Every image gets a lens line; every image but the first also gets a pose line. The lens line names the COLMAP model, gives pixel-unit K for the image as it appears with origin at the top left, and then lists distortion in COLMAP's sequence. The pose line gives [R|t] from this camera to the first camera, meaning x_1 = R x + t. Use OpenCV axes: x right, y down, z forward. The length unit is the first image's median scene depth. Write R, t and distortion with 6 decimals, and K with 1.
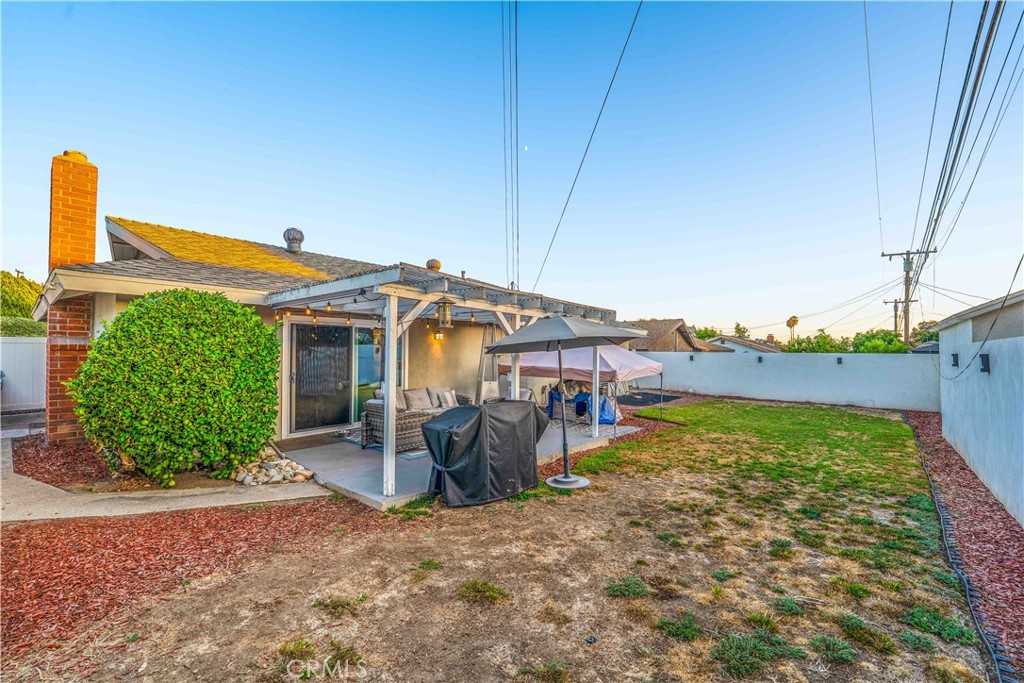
lens RADIAL K [[417.5, 0, 508.5], [0, 417.5, 340.9], [0, 0, 1]] dist [-0.002111, -0.000359]
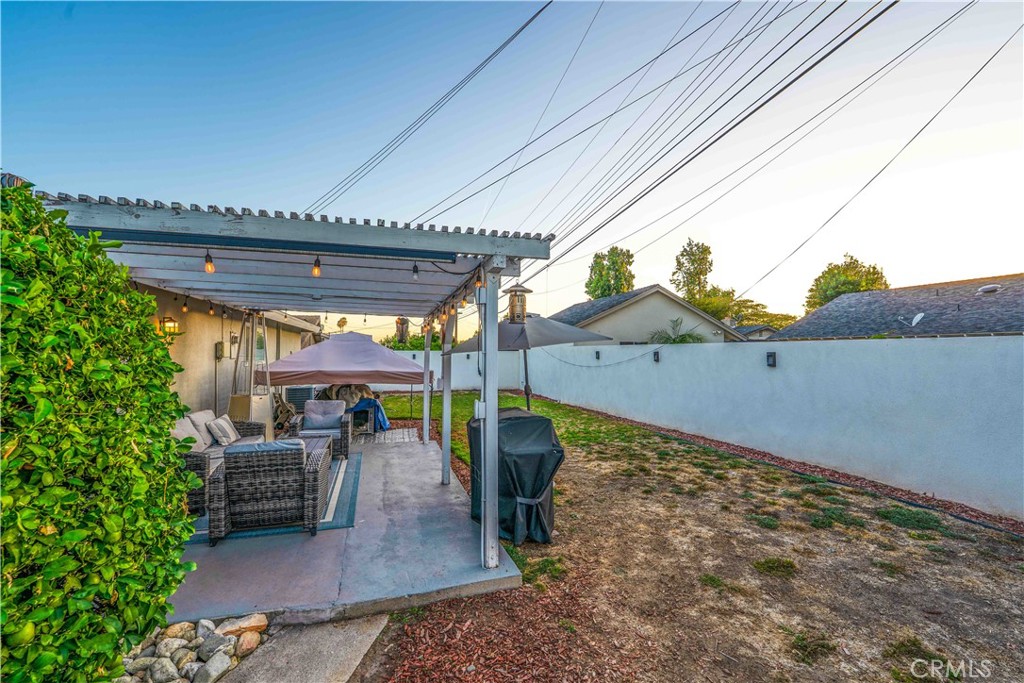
lens RADIAL K [[417.5, 0, 508.5], [0, 417.5, 340.9], [0, 0, 1]] dist [-0.002111, -0.000359]
pose [[0.527772, 0.015258, 0.849249, -1.178680], [-0.020995, 0.999767, -0.004914, 0.005210], [-0.849126, -0.015236, 0.527970, 0.850775]]
